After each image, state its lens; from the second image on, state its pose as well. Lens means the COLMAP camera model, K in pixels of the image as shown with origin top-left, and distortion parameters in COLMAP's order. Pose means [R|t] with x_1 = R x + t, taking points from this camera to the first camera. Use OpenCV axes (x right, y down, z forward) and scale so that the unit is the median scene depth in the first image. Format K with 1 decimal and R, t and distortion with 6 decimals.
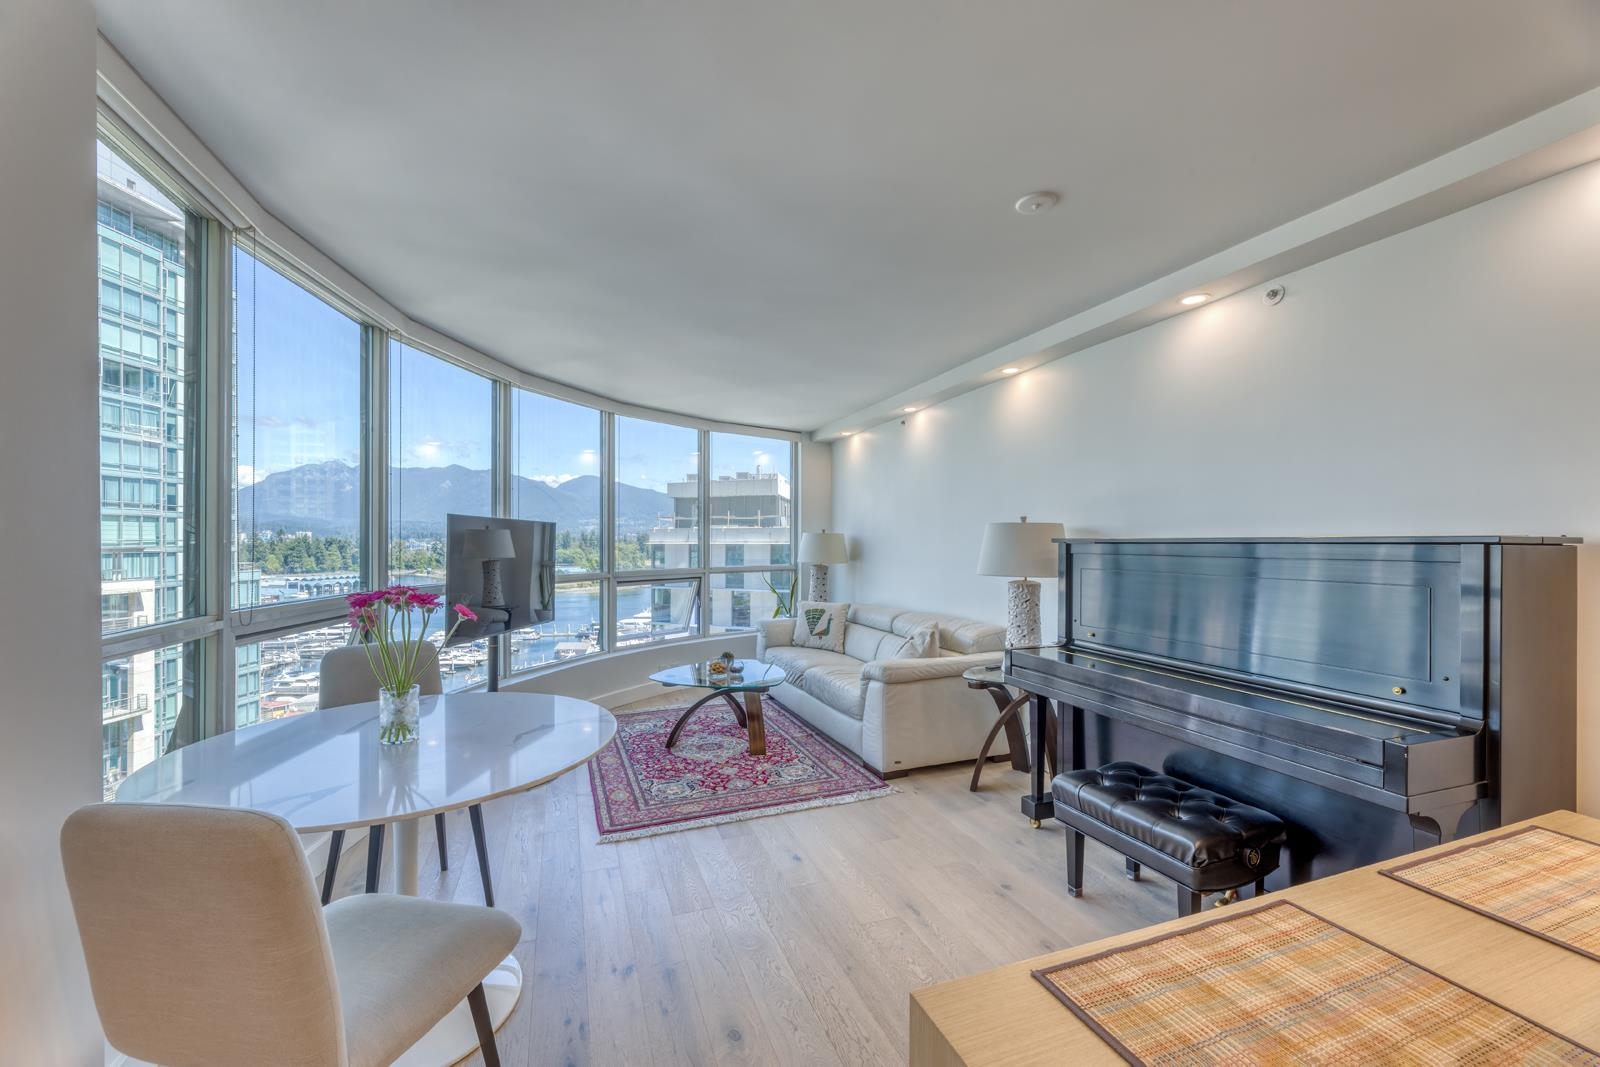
lens RADIAL K [[651.4, 0, 795.5], [0, 651.4, 543.5], [0, 0, 1]] dist [0.003868, 0.001052]
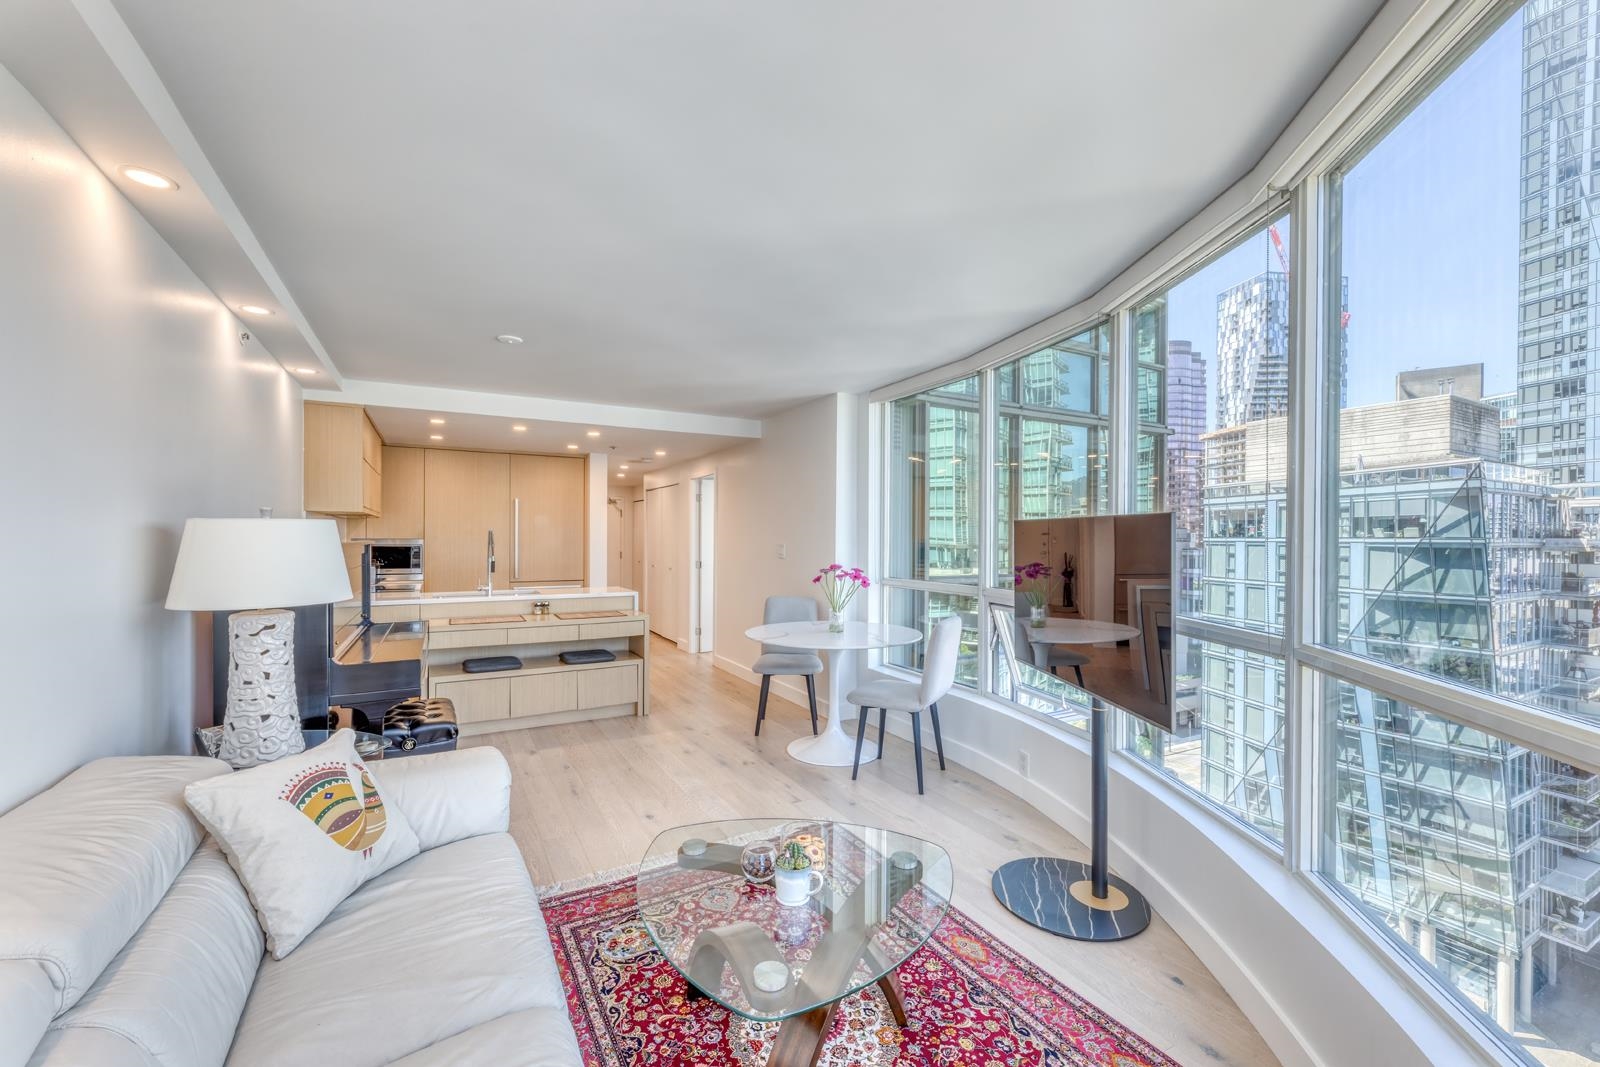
lens RADIAL K [[651.4, 0, 808.6], [0, 651.4, 540.3], [0, 0, 1]] dist [0.003868, 0.001052]
pose [[-0.985452, -0.006257, -0.169839, -0.075532], [-0.007006, 0.999968, 0.003814, -0.020257], [0.169810, 0.004948, -0.985464, 2.147168]]
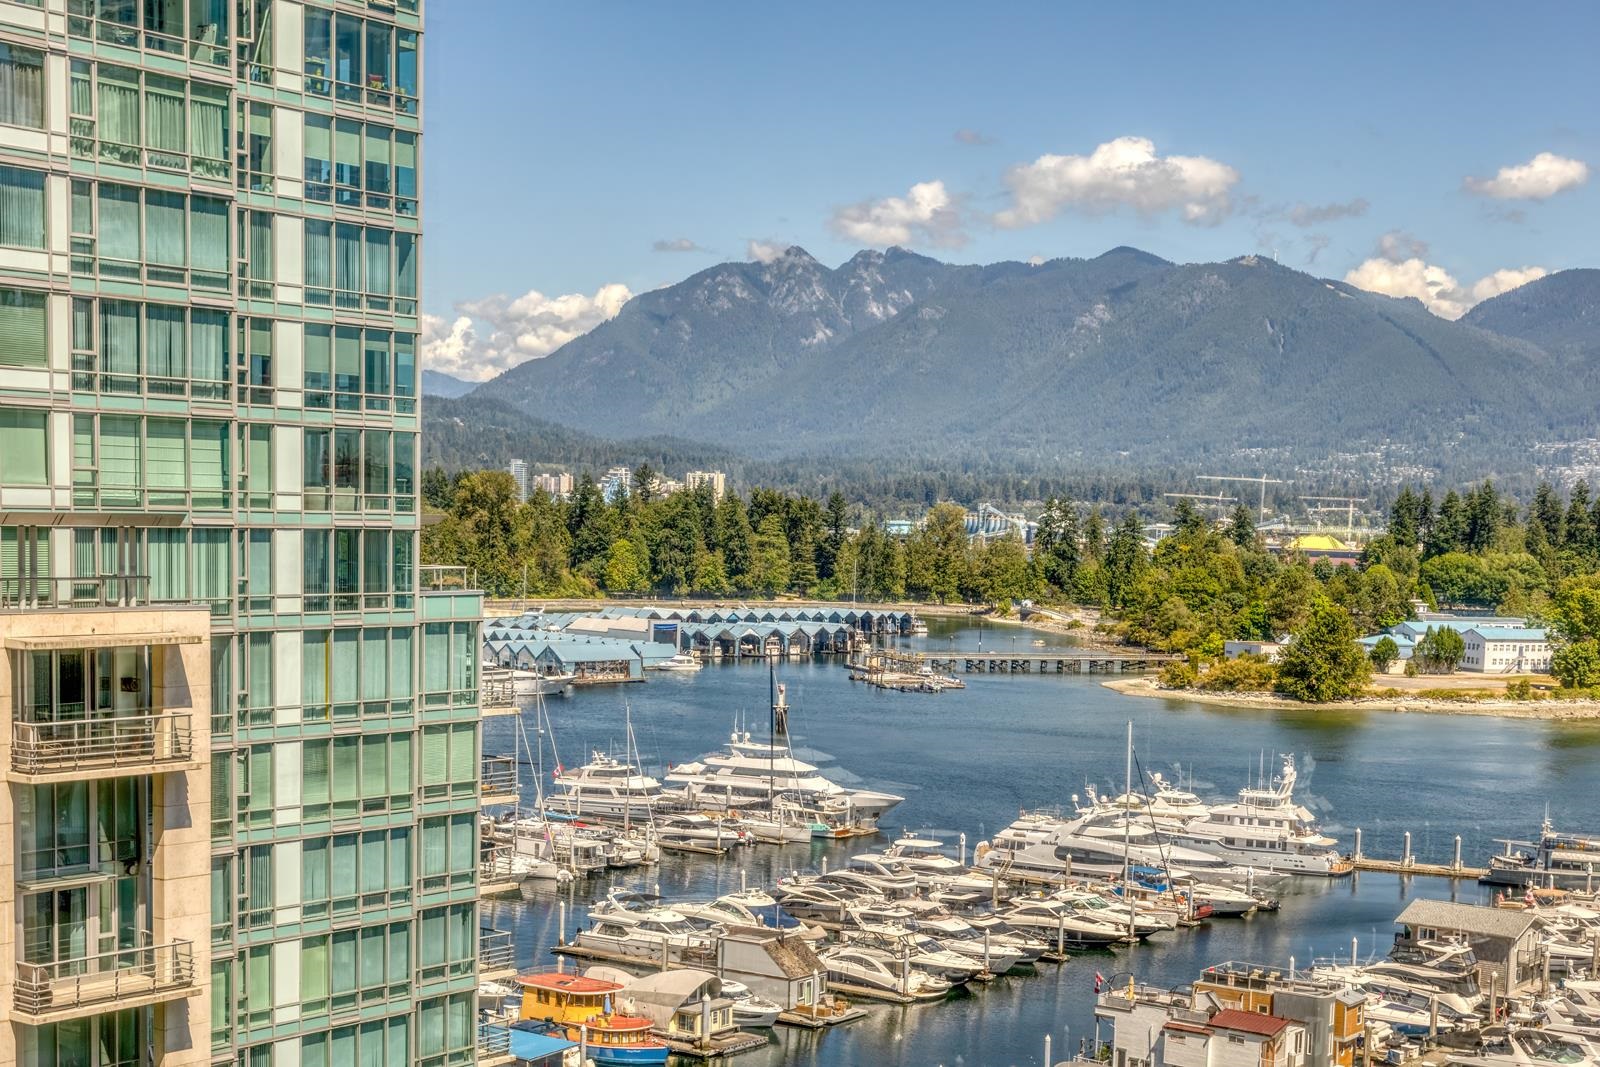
lens RADIAL K [[2420.2, 0, 767.8], [0, 2420.2, 774.9], [0, 0, 1]] dist [0.037248, 0.000000]
pose [[0.811601, 0.087374, -0.577641, -0.015287], [-0.029465, 0.993616, 0.108896, -0.004456], [0.583468, -0.071360, 0.808995, 0.138797]]
